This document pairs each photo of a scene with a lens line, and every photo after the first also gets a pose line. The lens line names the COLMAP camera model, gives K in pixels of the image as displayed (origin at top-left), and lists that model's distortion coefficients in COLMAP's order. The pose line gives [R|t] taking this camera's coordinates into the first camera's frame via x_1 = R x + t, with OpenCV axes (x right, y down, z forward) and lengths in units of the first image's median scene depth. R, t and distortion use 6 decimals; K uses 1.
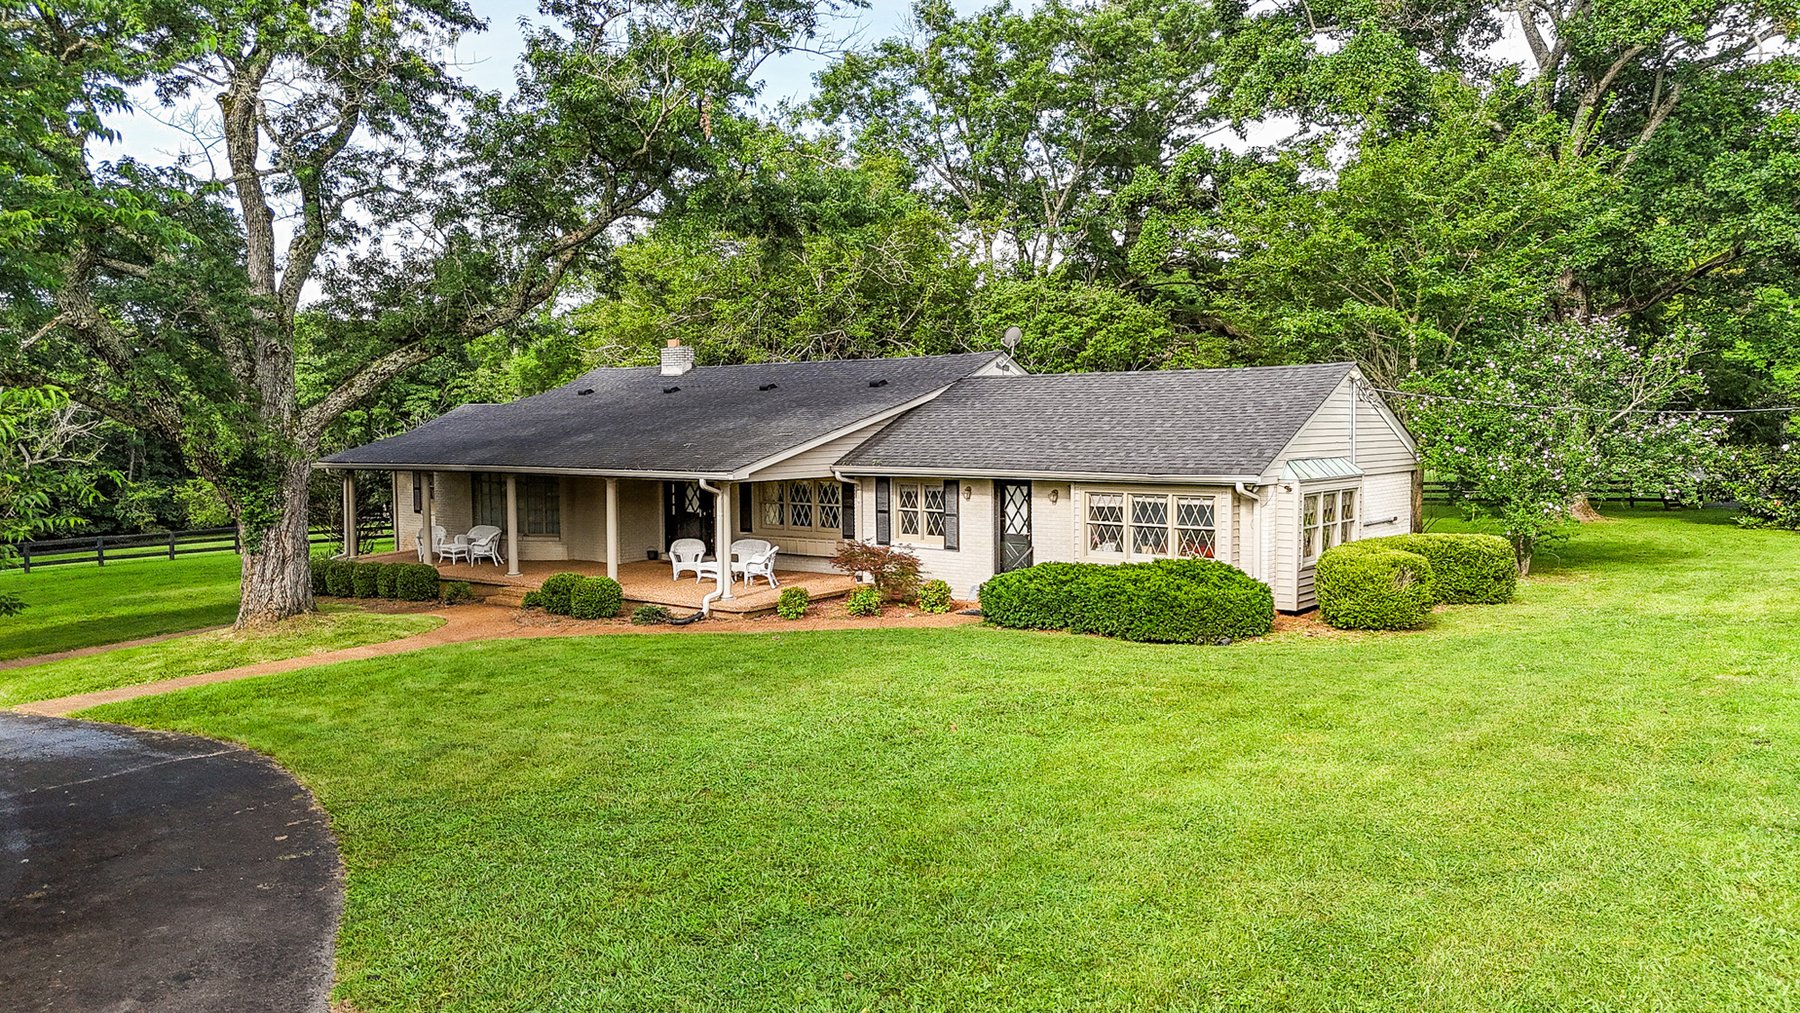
lens RADIAL K [[1348.4, 0, 899.2], [0, 1348.4, 512.4], [0, 0, 1]] dist [0.045562, -0.038248]
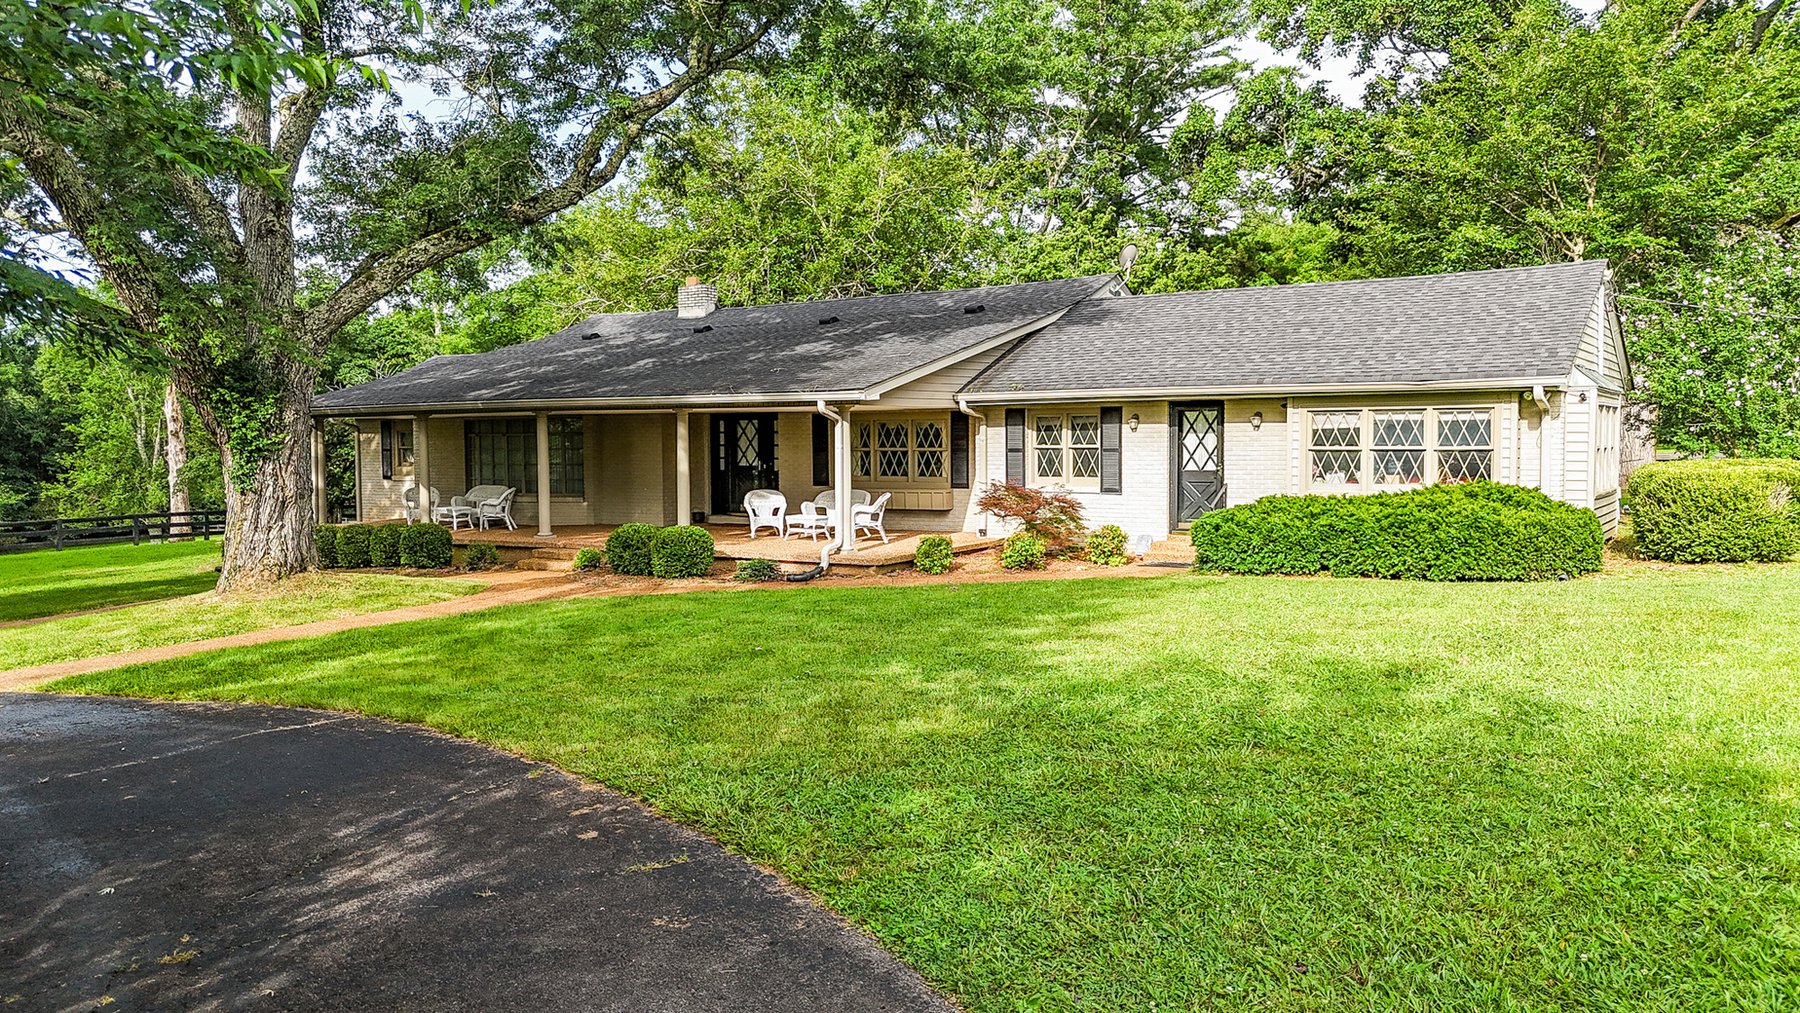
lens RADIAL K [[1348.4, 0, 894.9], [0, 1348.4, 509.4], [0, 0, 1]] dist [0.045562, -0.038248]
pose [[0.996199, -0.005427, 0.086932, -0.169136], [0.006946, 0.999828, -0.017175, 0.052935], [-0.086824, 0.017713, 0.996066, 0.198037]]
